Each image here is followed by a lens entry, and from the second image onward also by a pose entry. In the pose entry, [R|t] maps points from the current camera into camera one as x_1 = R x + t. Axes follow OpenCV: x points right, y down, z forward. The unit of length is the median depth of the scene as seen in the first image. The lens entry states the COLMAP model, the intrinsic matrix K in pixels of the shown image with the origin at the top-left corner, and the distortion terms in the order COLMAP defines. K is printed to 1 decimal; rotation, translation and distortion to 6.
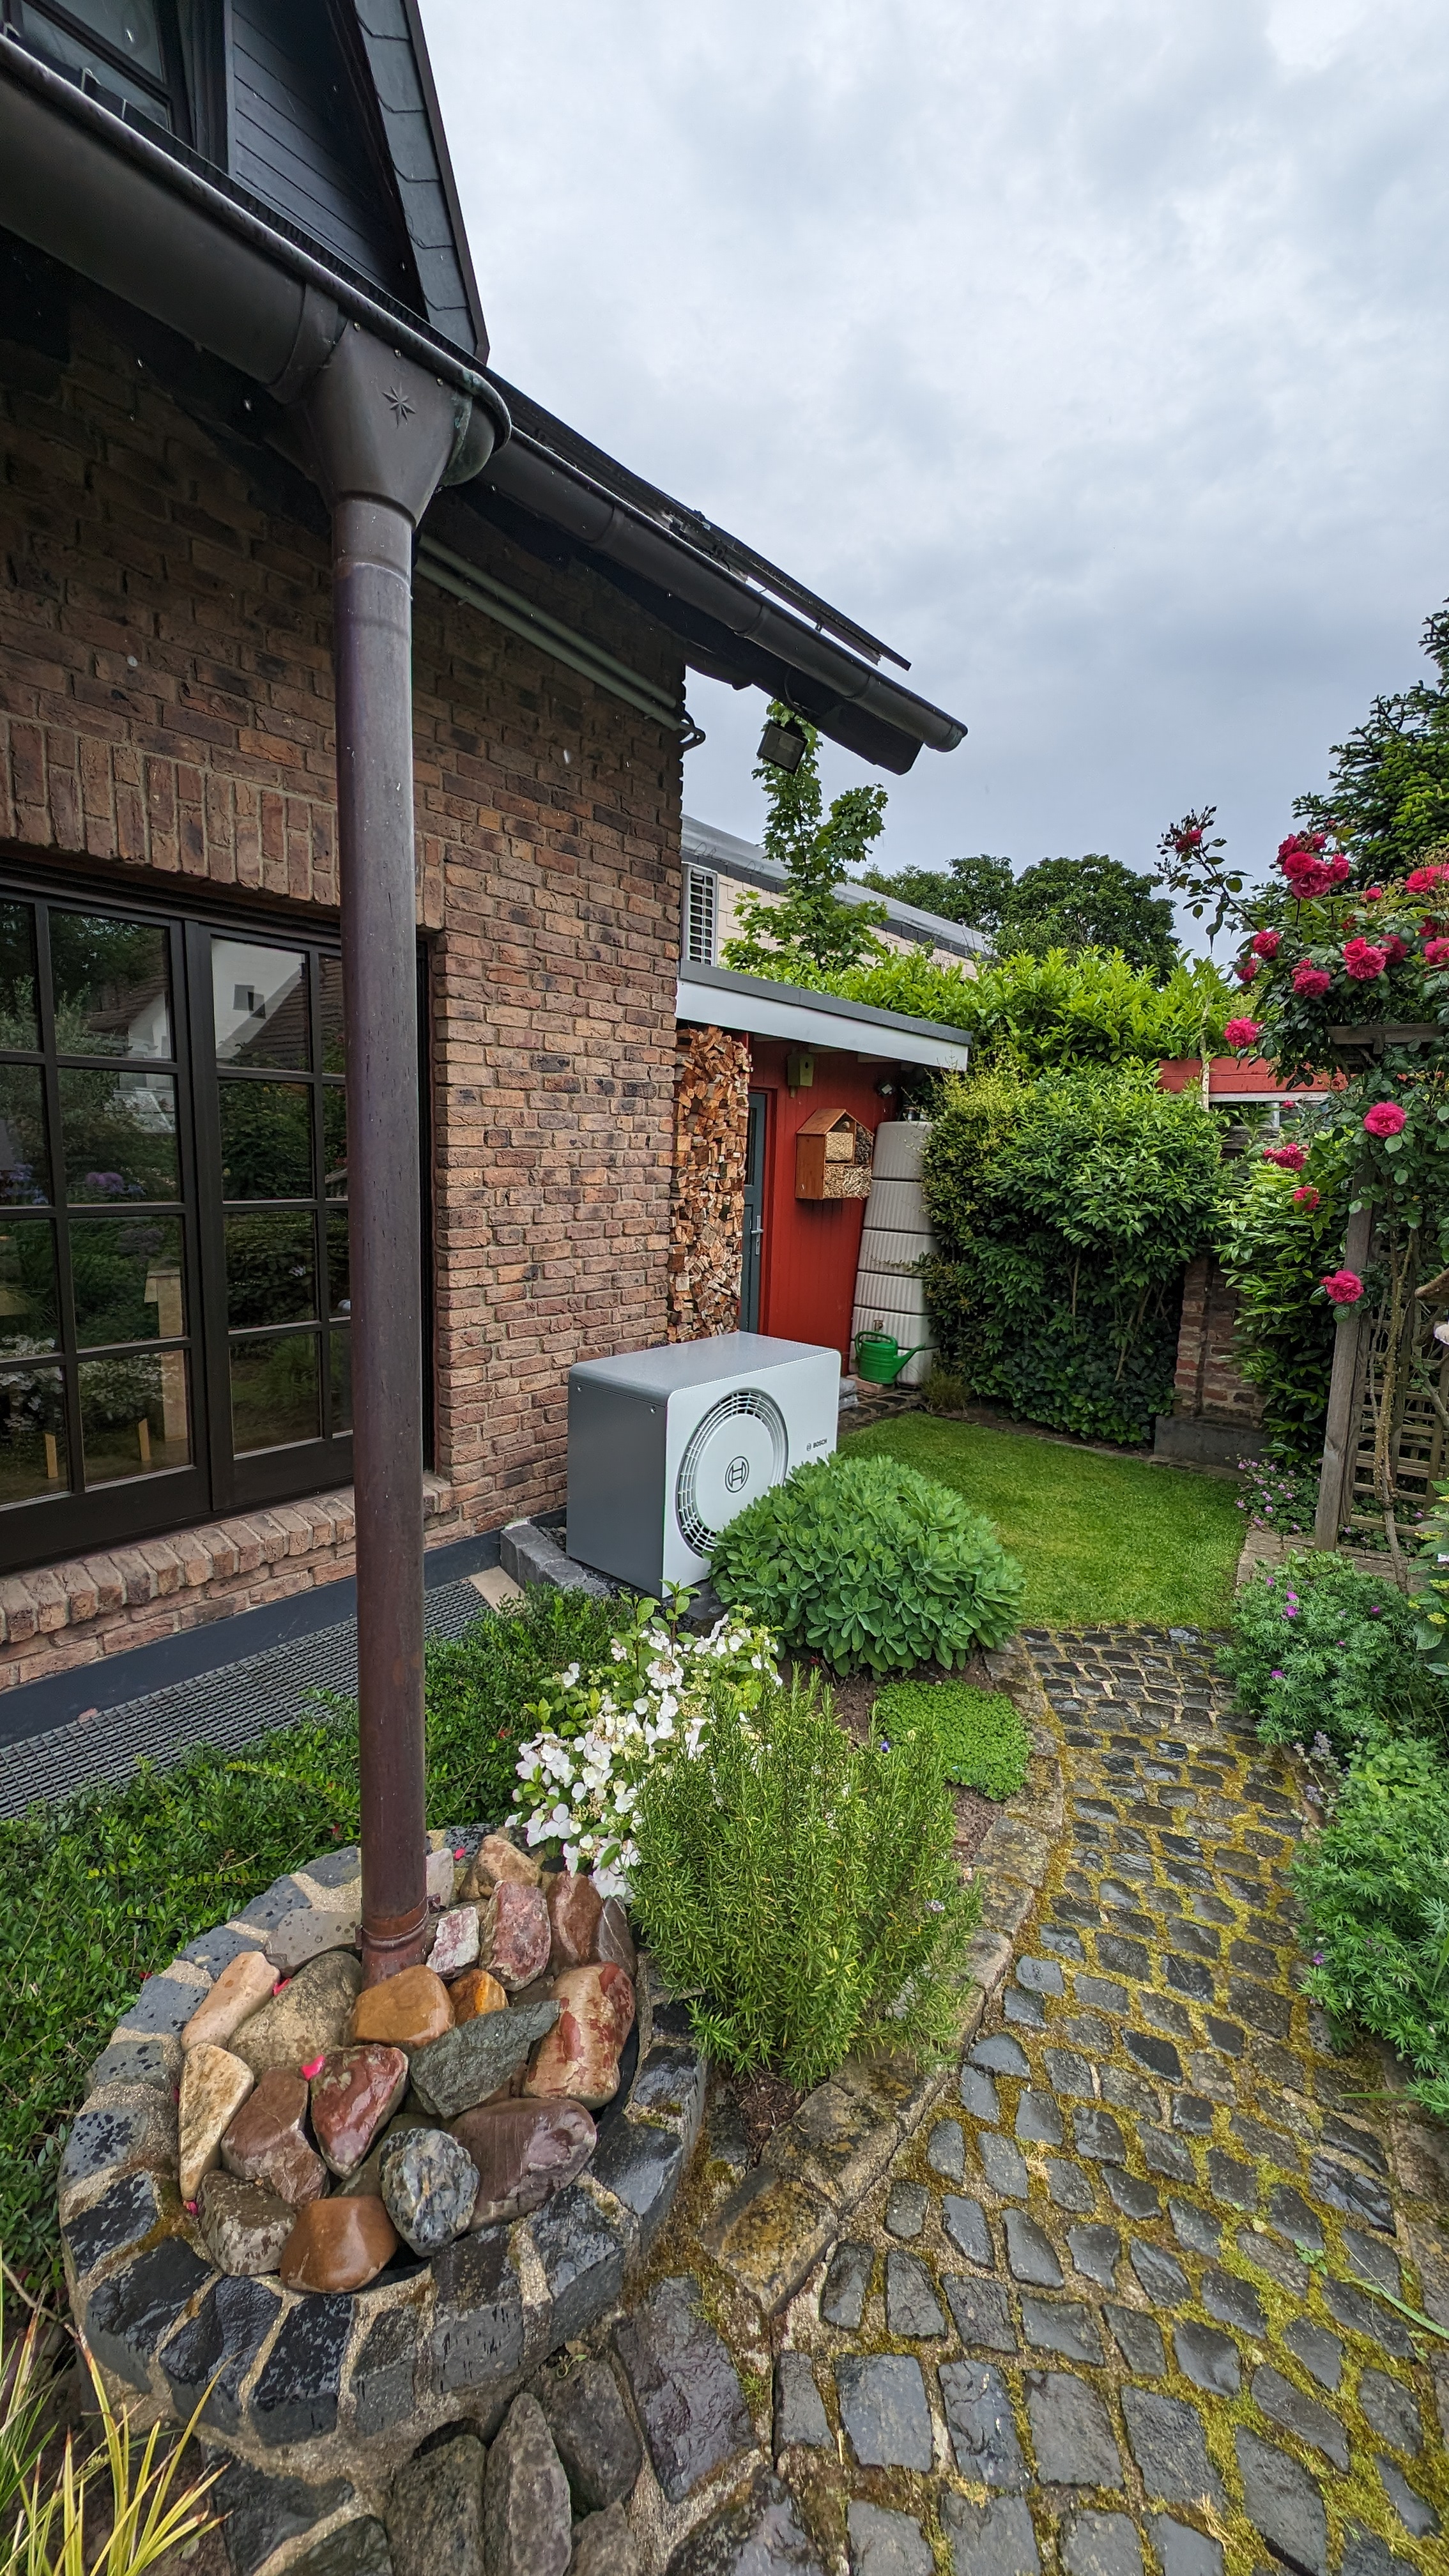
lens RADIAL K [[974.4, 0, 715.9], [0, 974.4, 1280.5], [0, 0, 1]] dist [0.014252, -0.007861]
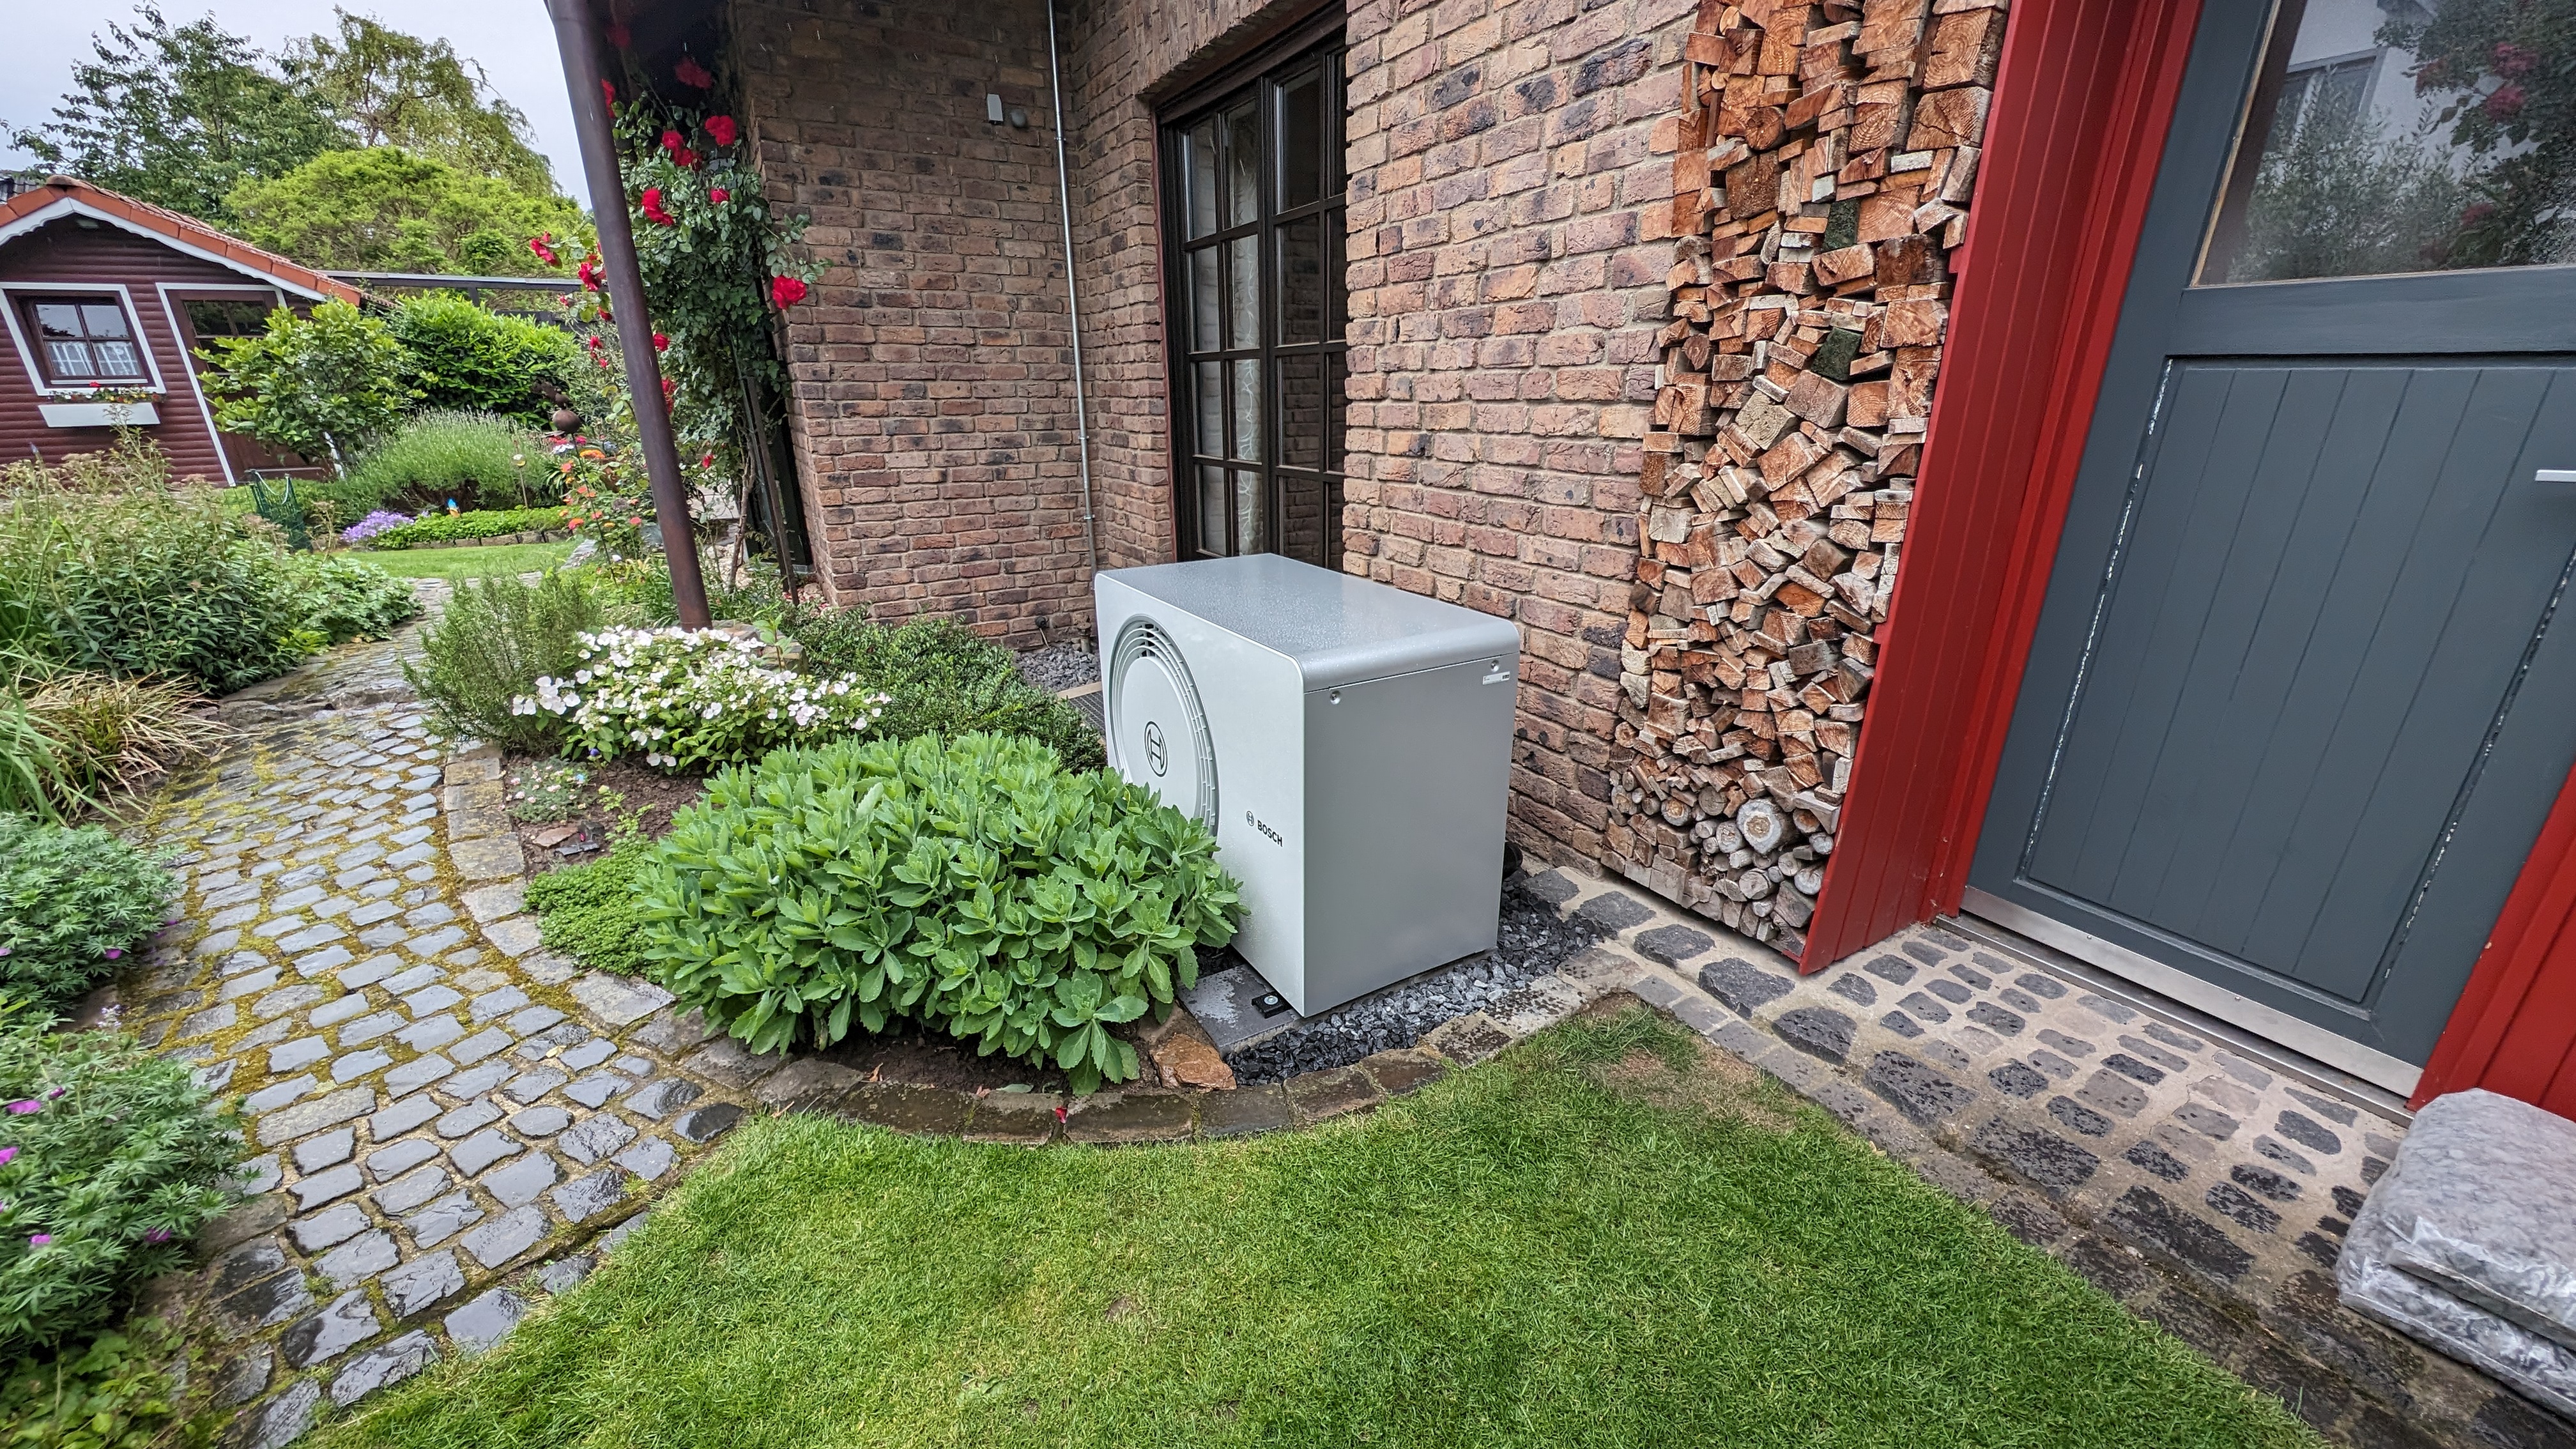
lens RADIAL K [[974.4, 0, 1288.0], [0, 974.4, 724.5], [0, 0, 1]] dist [0.014252, -0.007861]
pose [[-0.320240, 0.295645, -0.900023, 0.493425], [-0.122229, 0.929220, 0.348727, -0.051354], [0.939418, 0.221685, -0.261437, 1.073664]]
